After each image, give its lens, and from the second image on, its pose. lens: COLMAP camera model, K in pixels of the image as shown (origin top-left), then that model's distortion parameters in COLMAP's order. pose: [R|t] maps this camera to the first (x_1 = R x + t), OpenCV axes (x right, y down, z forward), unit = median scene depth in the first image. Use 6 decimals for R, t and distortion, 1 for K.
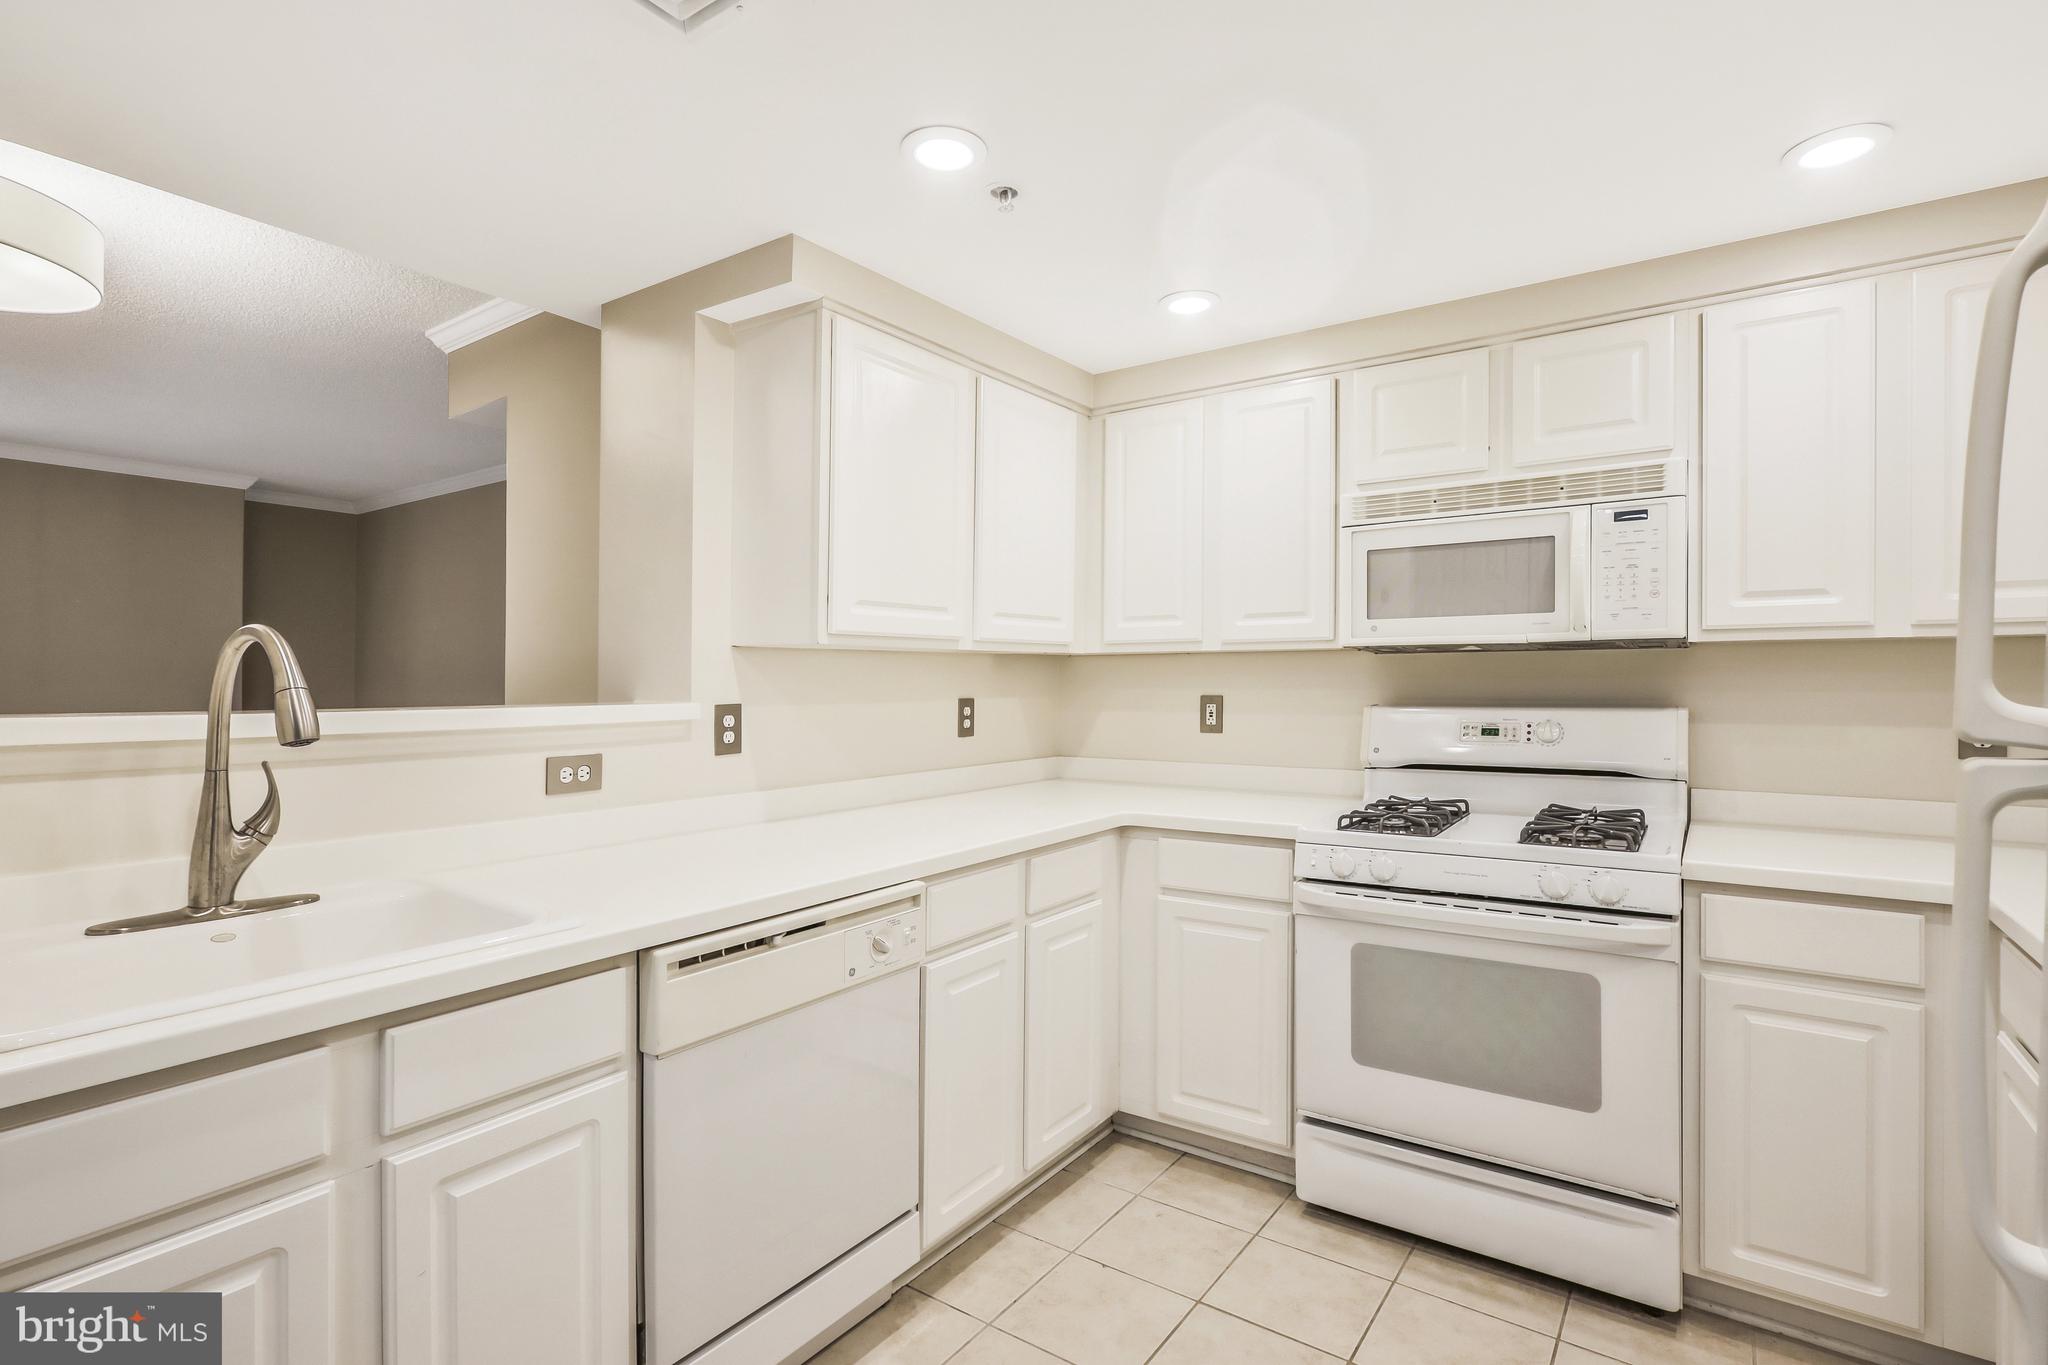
lens RADIAL K [[995.7, 0, 1015.7], [0, 995.7, 678.8], [0, 0, 1]] dist [-0.001442, 0.000689]
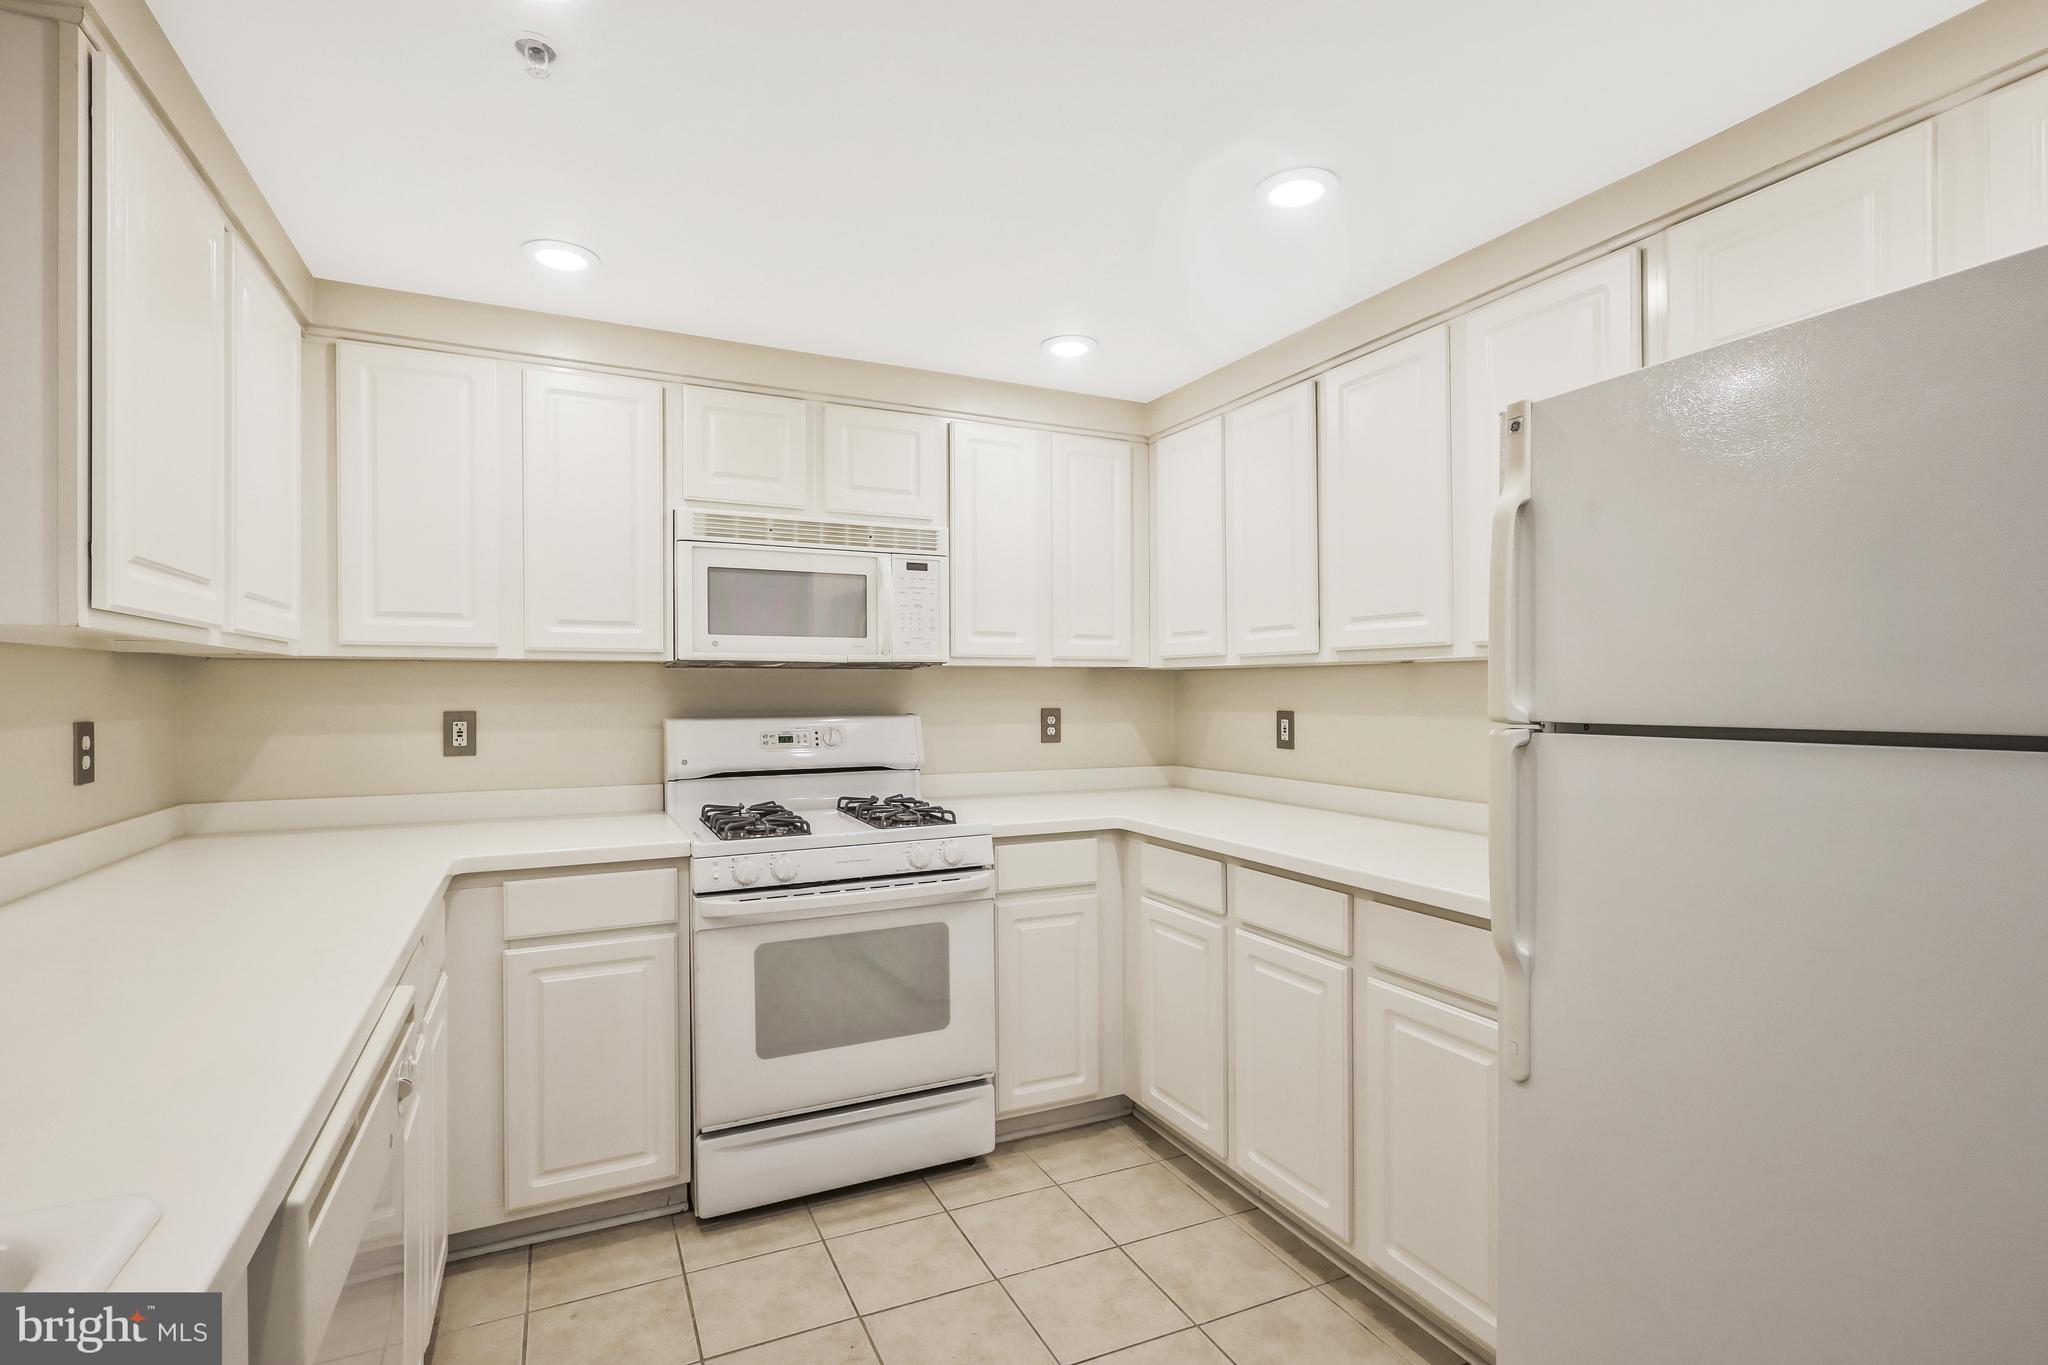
lens RADIAL K [[967.6, 0, 1027.6], [0, 967.6, 696.2], [0, 0, 1]] dist [0.001035, 0.000236]
pose [[0.481505, -0.001464, 0.876442, -0.396739], [-0.002026, 0.999994, 0.002783, 0.000859], [-0.876441, -0.003116, 0.481499, 0.254214]]
